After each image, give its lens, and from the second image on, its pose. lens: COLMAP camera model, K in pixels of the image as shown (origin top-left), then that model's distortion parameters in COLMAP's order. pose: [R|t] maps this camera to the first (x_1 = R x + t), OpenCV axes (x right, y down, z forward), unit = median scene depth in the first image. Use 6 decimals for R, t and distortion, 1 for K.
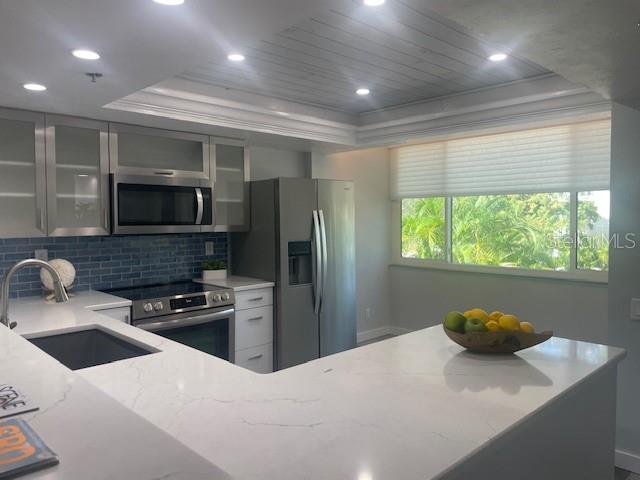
lens RADIAL K [[486.3, 0, 319.9], [0, 486.3, 231.8], [0, 0, 1]] dist [0.089497, -0.121586]
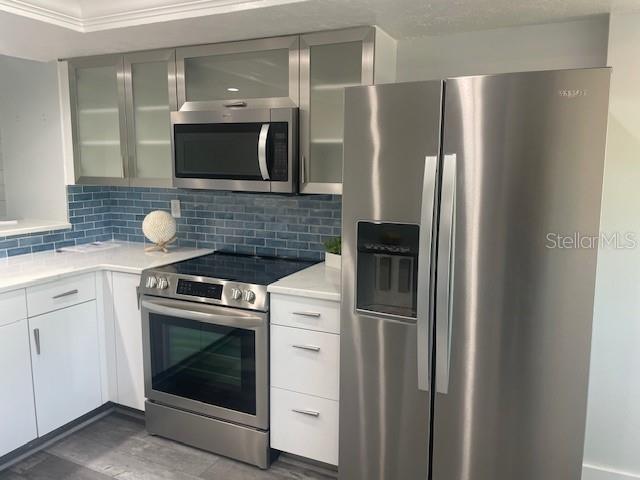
lens RADIAL K [[486.3, 0, 319.9], [0, 486.3, 231.8], [0, 0, 1]] dist [0.089497, -0.121586]
pose [[0.352264, 0.131438, -0.926625, 0.386758], [-0.040720, 0.991304, 0.125132, -0.030178], [0.935014, -0.006347, 0.354553, 0.804308]]
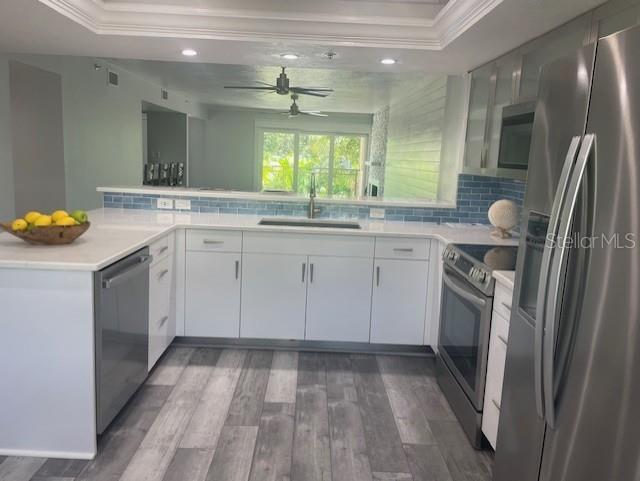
lens RADIAL K [[486.3, 0, 319.9], [0, 486.3, 232.3], [0, 0, 1]] dist [0.089497, -0.121586]
pose [[-0.686795, 0.083785, -0.722006, 0.405681], [-0.068079, 0.981552, 0.178663, -0.029319], [0.723656, 0.171858, -0.668421, 1.217284]]
